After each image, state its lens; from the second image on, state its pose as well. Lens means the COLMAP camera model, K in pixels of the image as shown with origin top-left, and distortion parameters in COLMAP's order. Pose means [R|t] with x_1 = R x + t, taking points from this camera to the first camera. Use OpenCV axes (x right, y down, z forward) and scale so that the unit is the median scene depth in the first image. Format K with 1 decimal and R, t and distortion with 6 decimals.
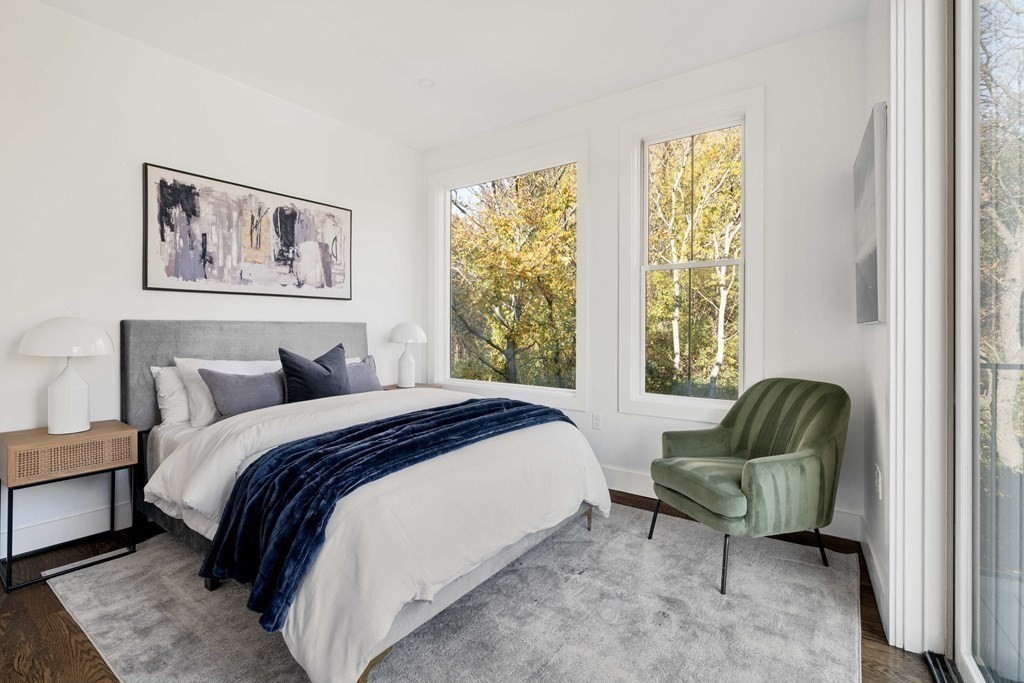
lens RADIAL K [[472.2, 0, 495.4], [0, 472.2, 328.7], [0, 0, 1]] dist [-0.006904, 0.002627]
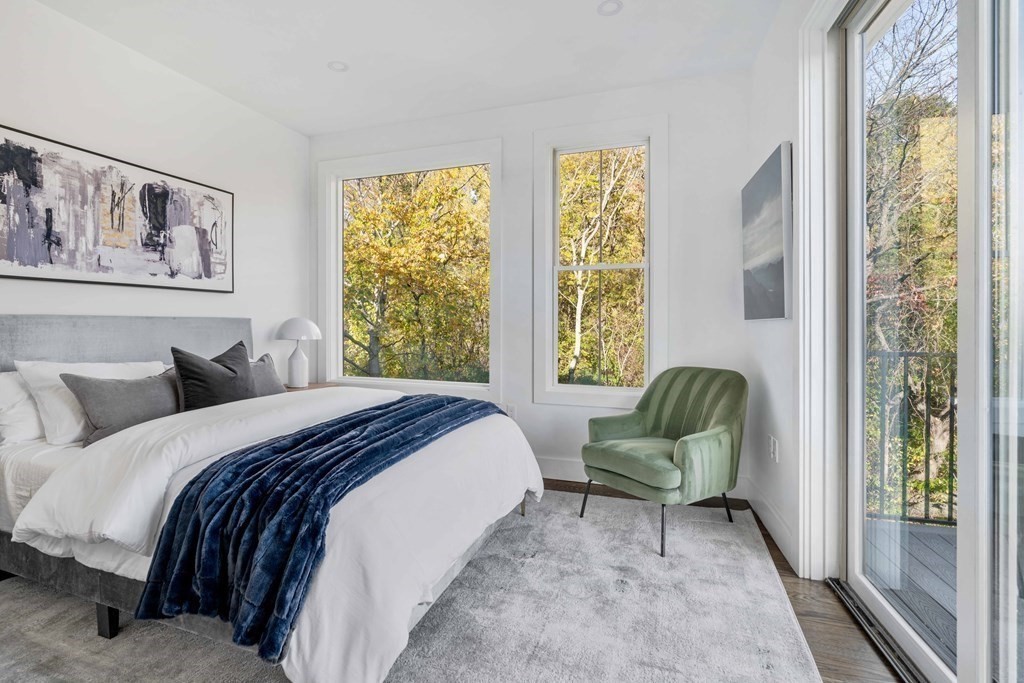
lens RADIAL K [[472.2, 0, 454.7], [0, 472.2, 325.0], [0, 0, 1]] dist [-0.006904, 0.002627]
pose [[0.962245, -0.000902, 0.272183, -0.246175], [0.000734, 0.999999, 0.000719, 0.000333], [-0.272184, -0.000492, 0.962245, 0.030289]]
